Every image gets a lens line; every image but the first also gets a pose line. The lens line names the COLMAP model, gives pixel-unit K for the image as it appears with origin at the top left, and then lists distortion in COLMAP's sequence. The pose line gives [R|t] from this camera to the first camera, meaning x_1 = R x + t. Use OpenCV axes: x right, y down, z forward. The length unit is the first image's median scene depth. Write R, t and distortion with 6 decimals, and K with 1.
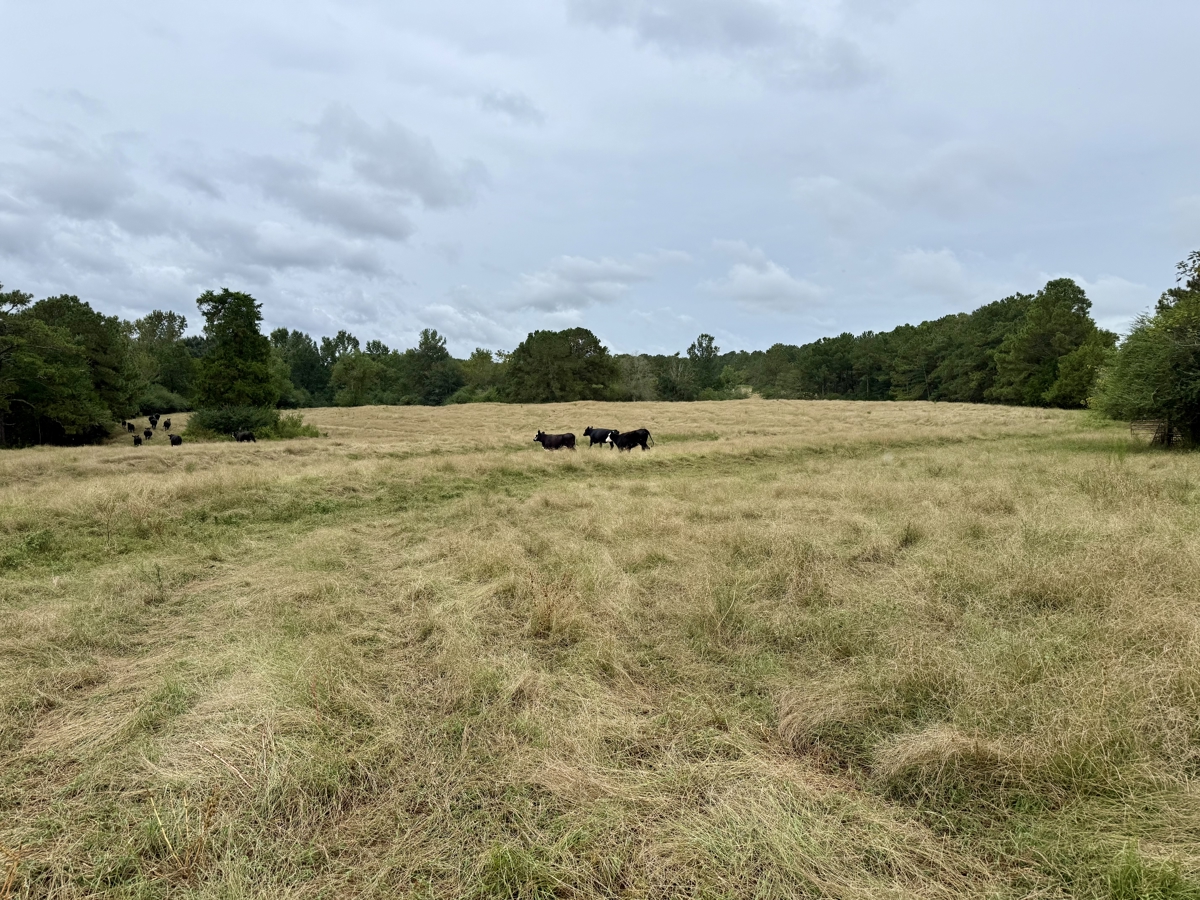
lens RADIAL K [[847.0, 0, 577.7], [0, 847.0, 452.2], [0, 0, 1]] dist [0.073850, -0.120520]
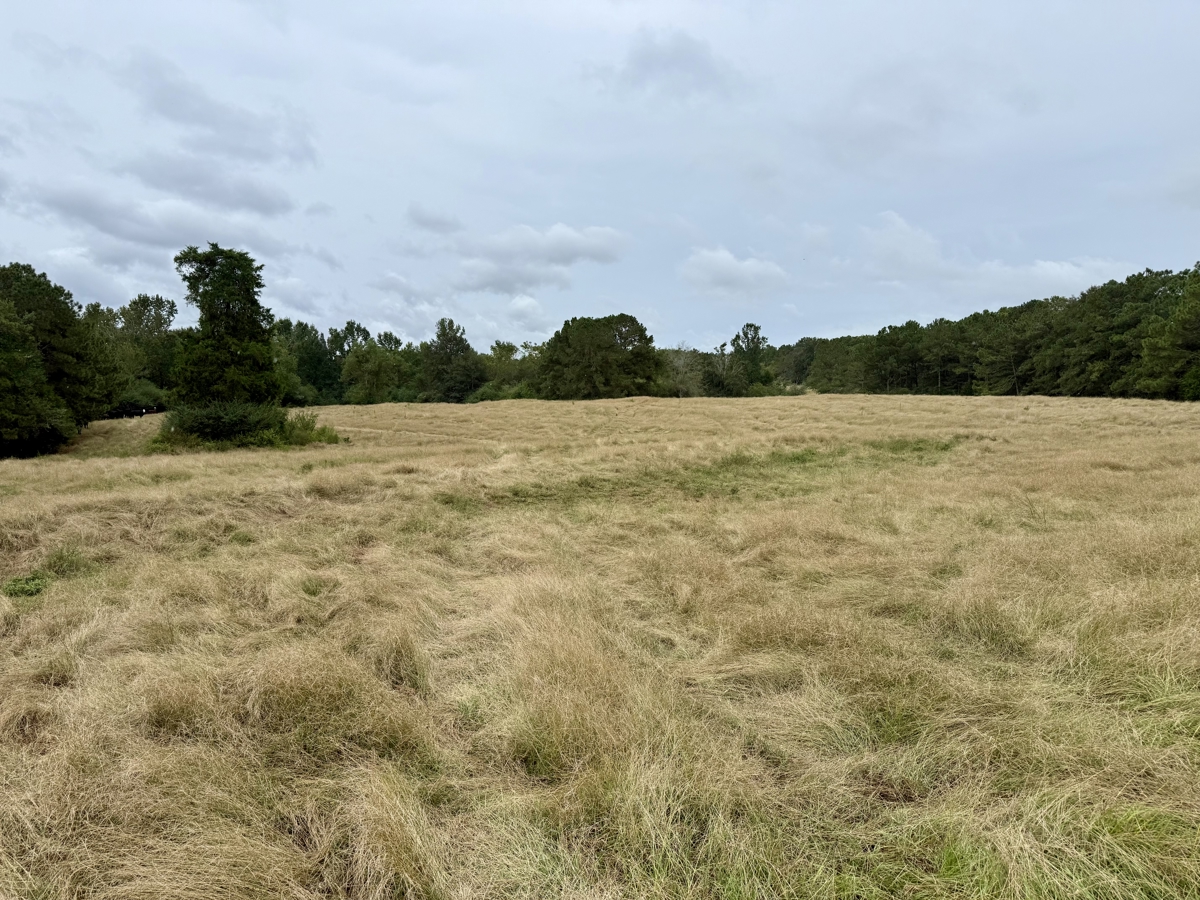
lens RADIAL K [[847.0, 0, 577.7], [0, 847.0, 452.2], [0, 0, 1]] dist [0.073850, -0.120520]
pose [[0.999995, -0.002538, -0.001852, -0.044633], [0.002541, 0.999995, 0.001844, -0.005219], [0.001848, -0.001848, 0.999997, 0.120897]]
